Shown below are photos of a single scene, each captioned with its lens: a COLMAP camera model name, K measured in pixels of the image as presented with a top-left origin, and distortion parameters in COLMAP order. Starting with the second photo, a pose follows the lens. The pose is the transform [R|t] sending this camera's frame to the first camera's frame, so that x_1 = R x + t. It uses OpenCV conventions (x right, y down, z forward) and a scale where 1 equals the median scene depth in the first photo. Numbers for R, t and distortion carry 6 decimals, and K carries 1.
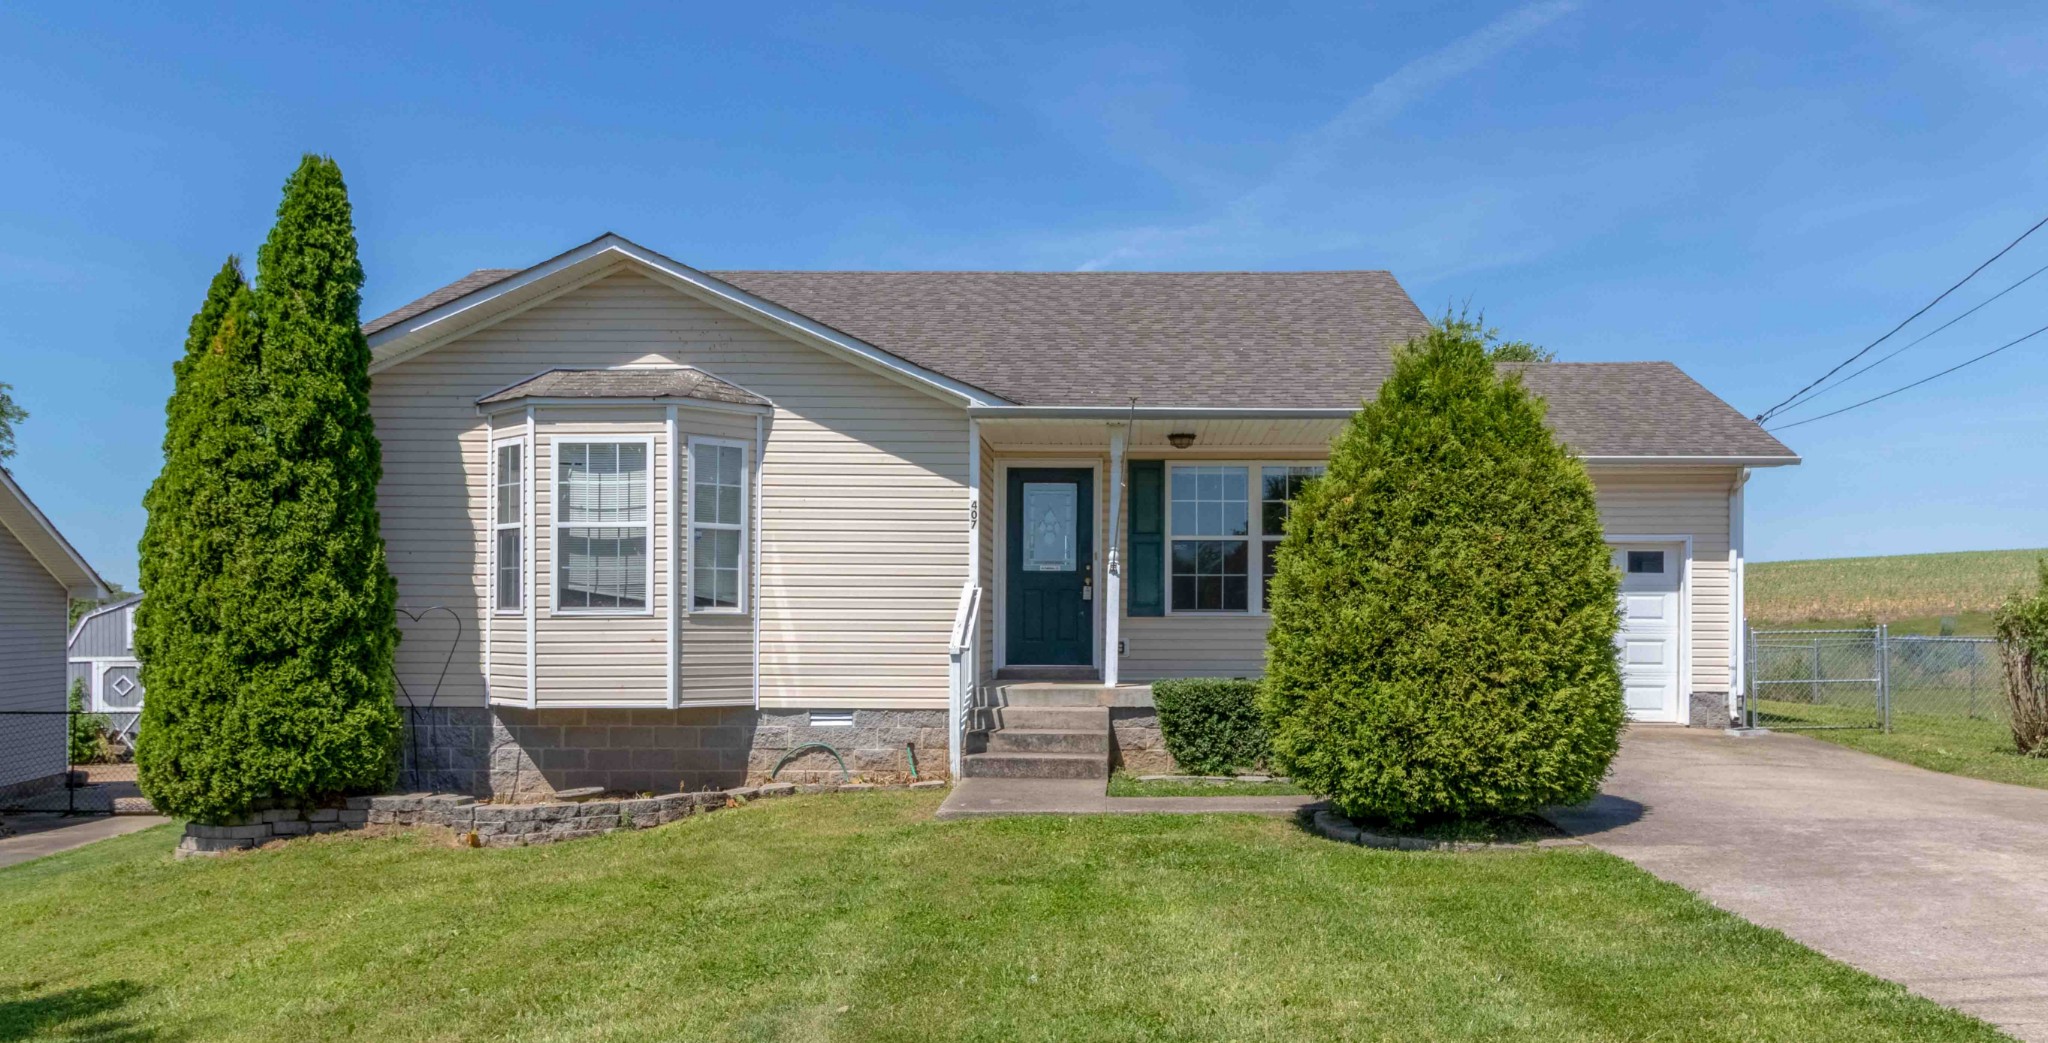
lens RADIAL K [[1430.4, 0, 1096.6], [0, 1430.4, 615.1], [0, 0, 1]] dist [-0.000517, -0.003208]
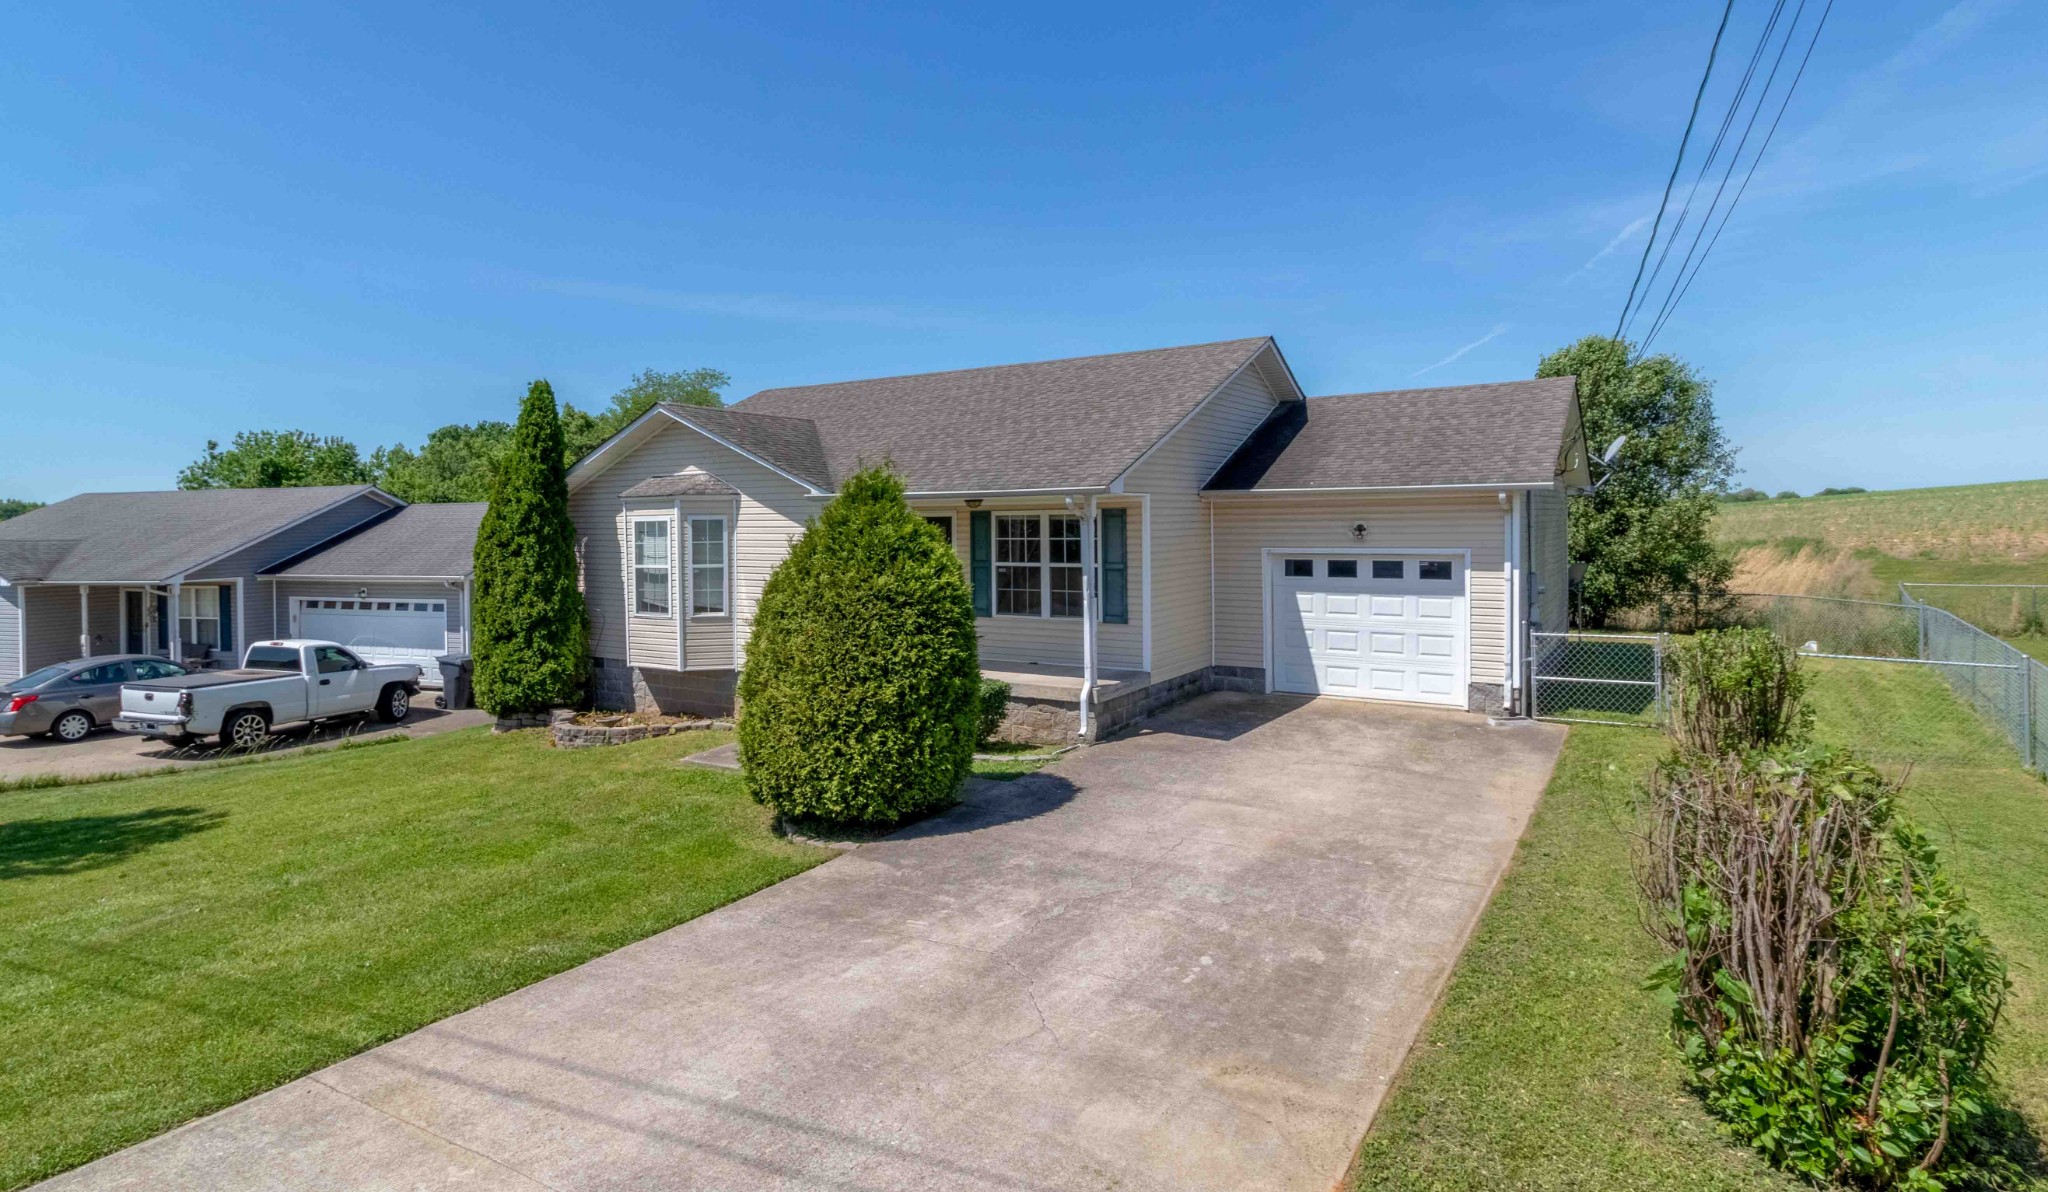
lens RADIAL K [[967.1, 0, 1014.3], [0, 967.1, 536.5], [0, 0, 1]] dist [-0.002501, -0.000508]
pose [[0.868762, -0.005477, -0.495200, 0.653836], [0.014255, 0.999801, 0.013951, -0.111446], [0.495025, -0.019179, 0.868667, 0.170346]]
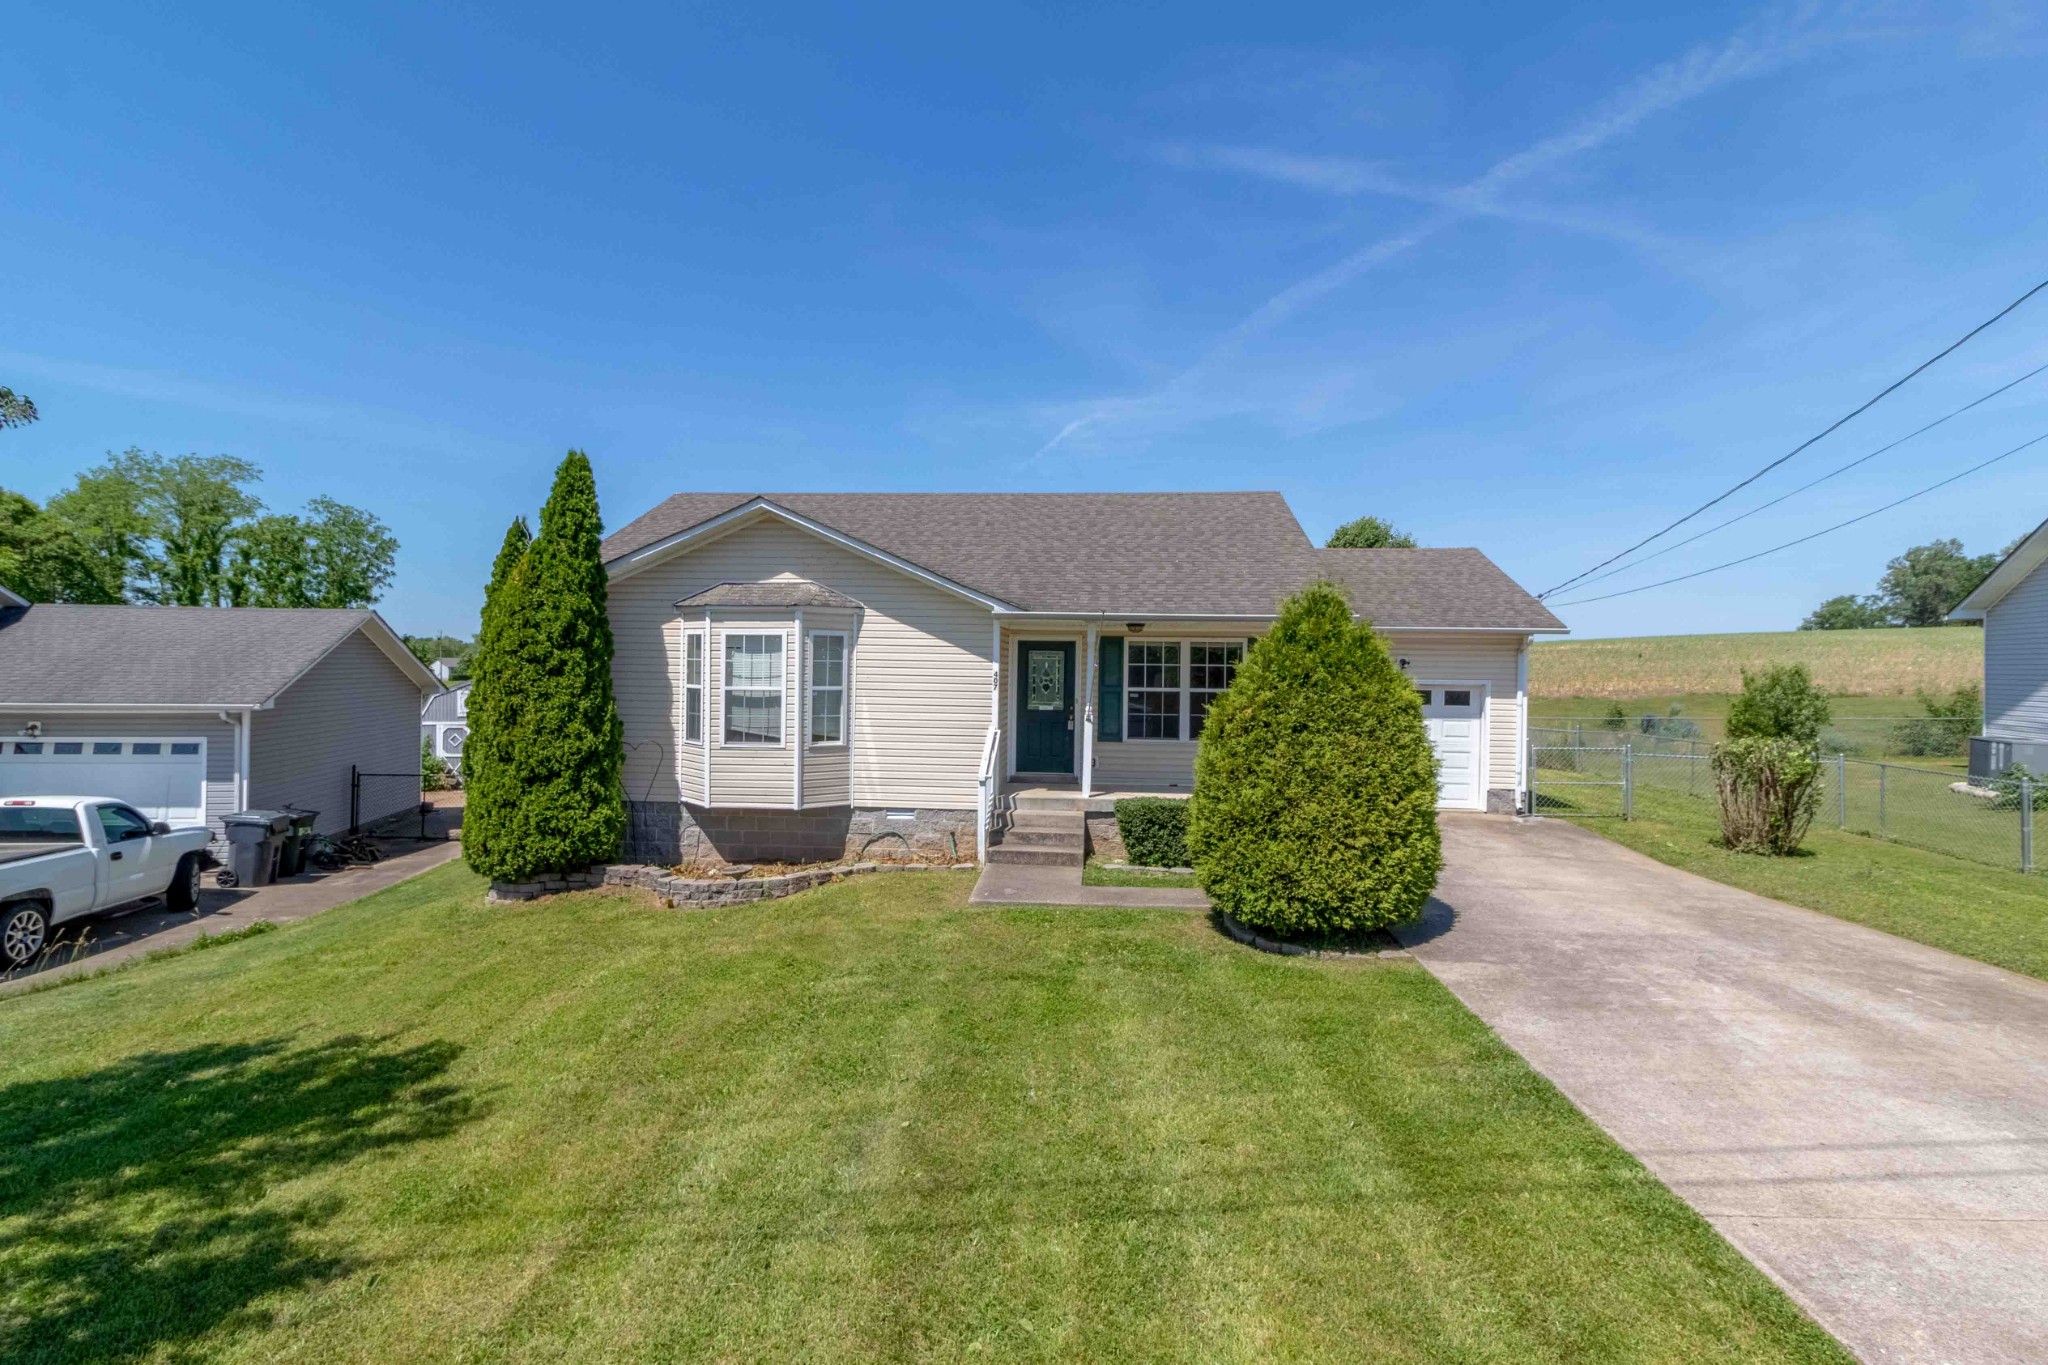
lens RADIAL K [[952.0, 0, 1006.1], [0, 952.0, 675.0], [0, 0, 1]] dist [0.000083, -0.000049]
pose [[0.997178, 0.009522, -0.074471, -0.000422], [-0.008805, 0.999912, 0.009962, -0.090149], [0.074560, -0.009278, 0.997173, 0.005249]]
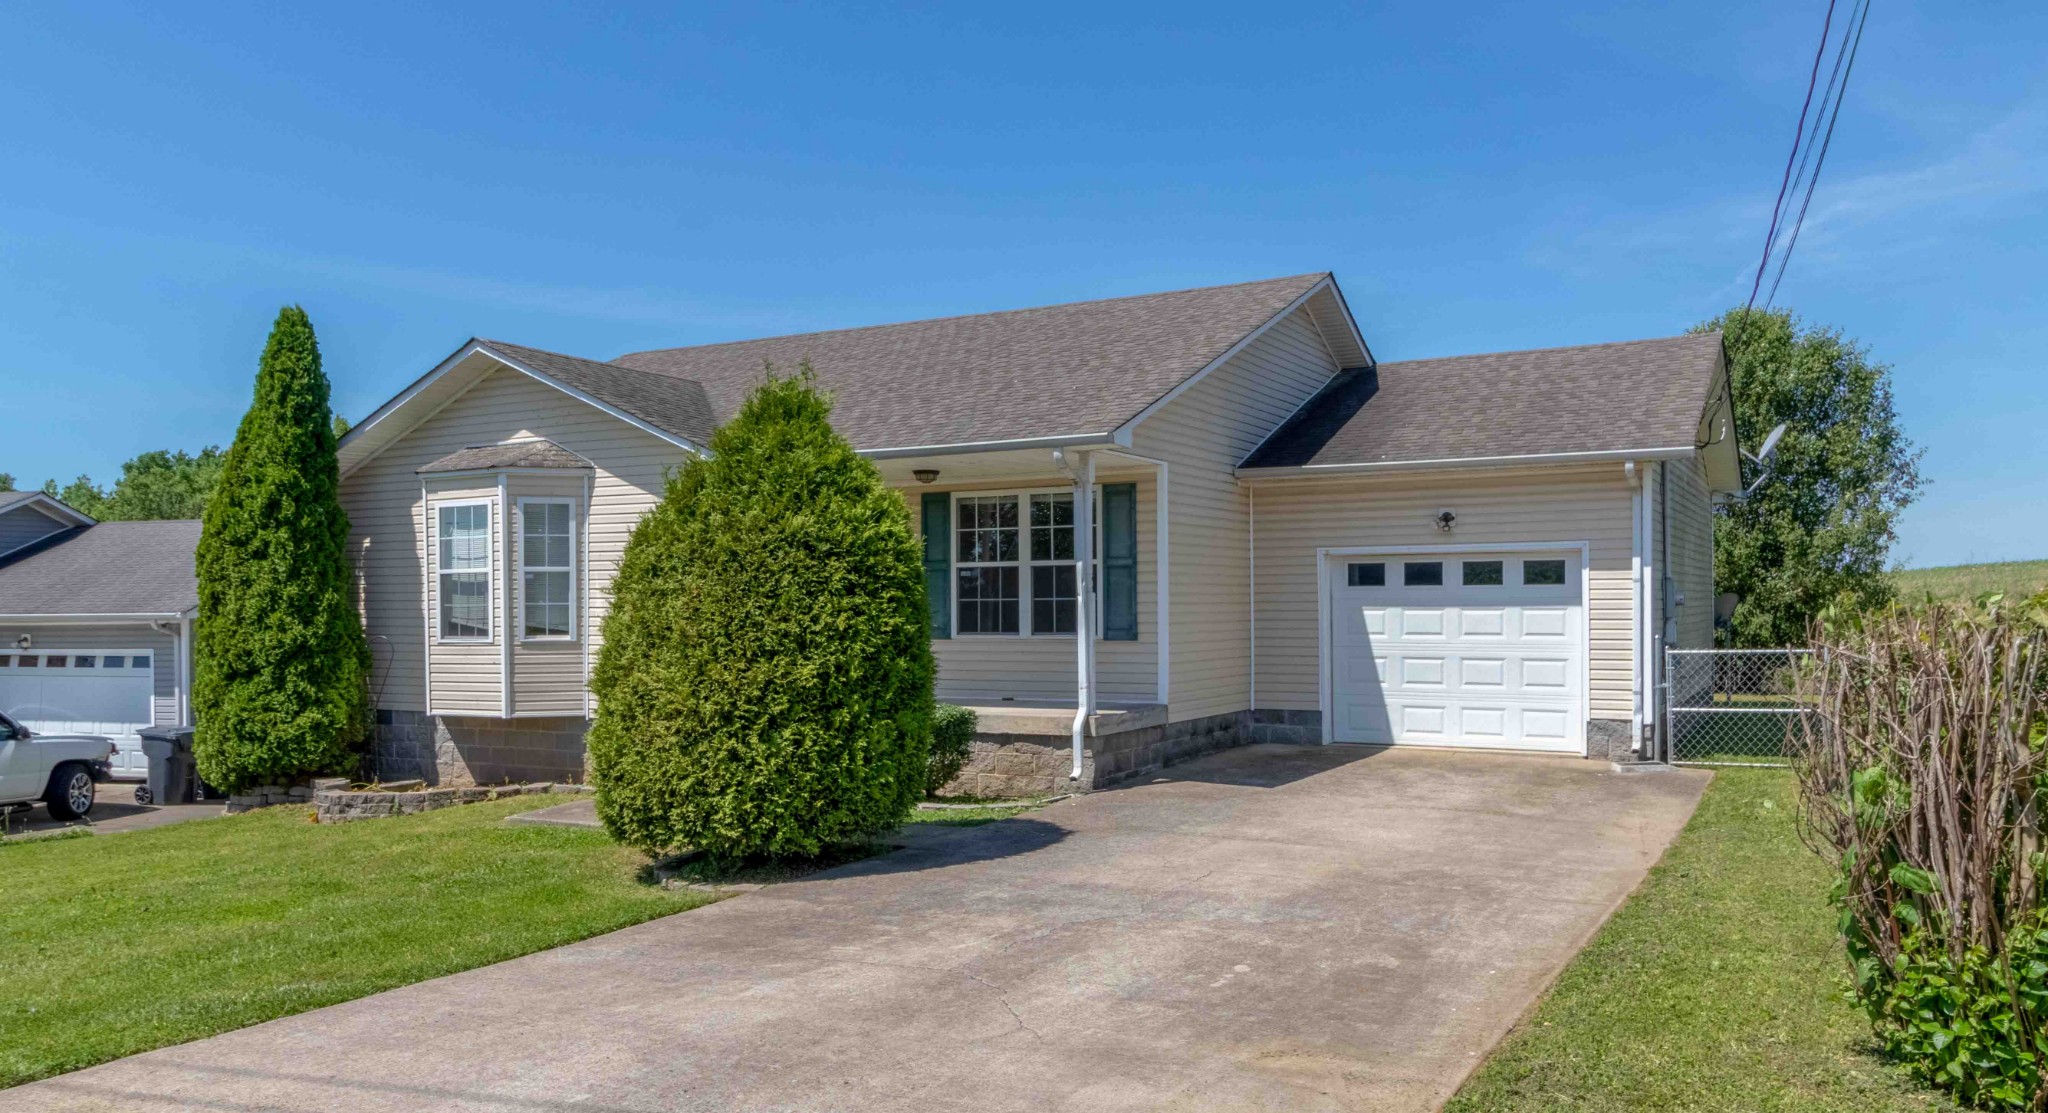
lens RADIAL K [[1333.2, 0, 1096.4], [0, 1333.2, 608.1], [0, 0, 1]] dist [-0.003419, 0.000756]
pose [[0.907882, -0.008090, -0.419149, 0.655140], [0.010923, 0.999931, 0.004359, -0.029365], [0.419085, -0.008536, 0.907907, 0.165948]]
